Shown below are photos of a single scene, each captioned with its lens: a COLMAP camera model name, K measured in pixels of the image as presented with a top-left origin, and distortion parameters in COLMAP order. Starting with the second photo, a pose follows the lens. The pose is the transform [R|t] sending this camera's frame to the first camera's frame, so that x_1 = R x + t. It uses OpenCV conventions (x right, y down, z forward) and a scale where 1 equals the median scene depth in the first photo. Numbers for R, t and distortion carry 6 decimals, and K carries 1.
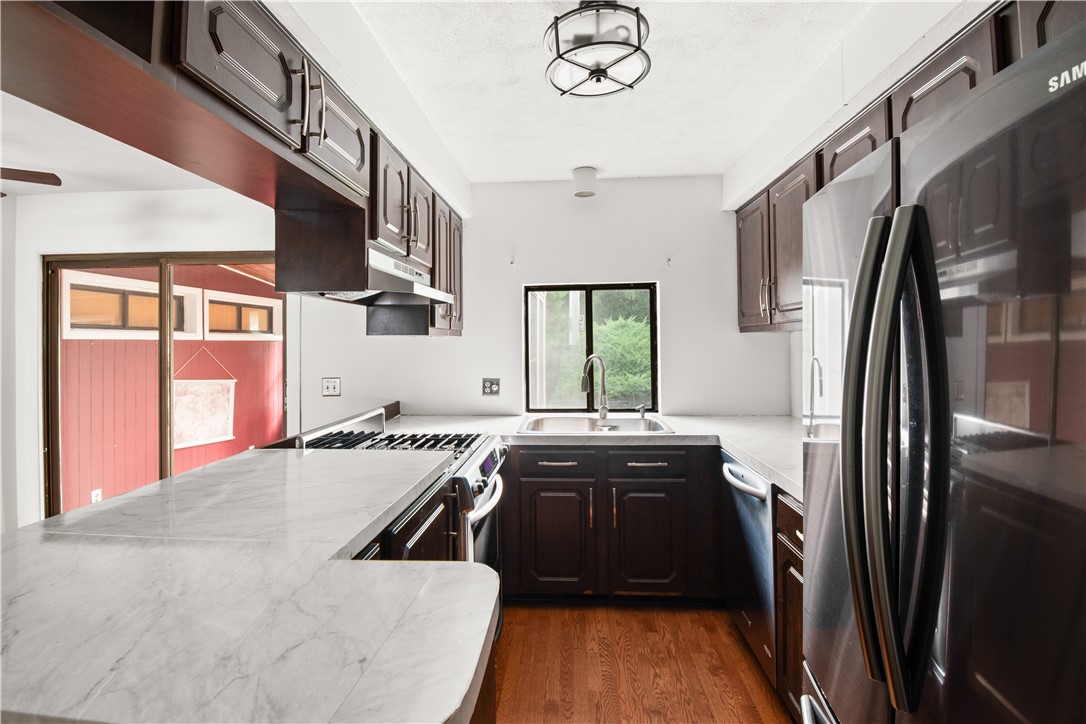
lens RADIAL K [[513.9, 0, 537.9], [0, 513.9, 358.2], [0, 0, 1]] dist [0.001029, -0.000598]
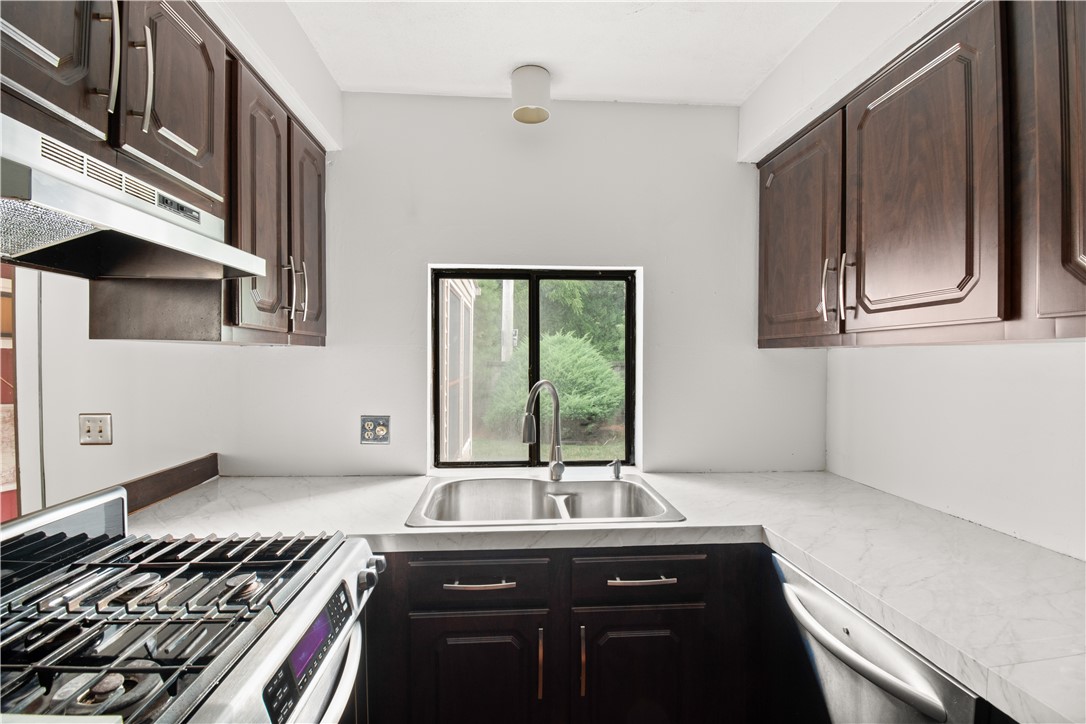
lens RADIAL K [[499.4, 0, 547.8], [0, 499.4, 381.4], [0, 0, 1]] dist [-0.001760, -0.010323]
pose [[0.988188, 0.008479, 0.153014, 0.022703], [-0.010817, 0.999837, 0.014452, -0.013514], [-0.152867, -0.015936, 0.988118, 0.397670]]
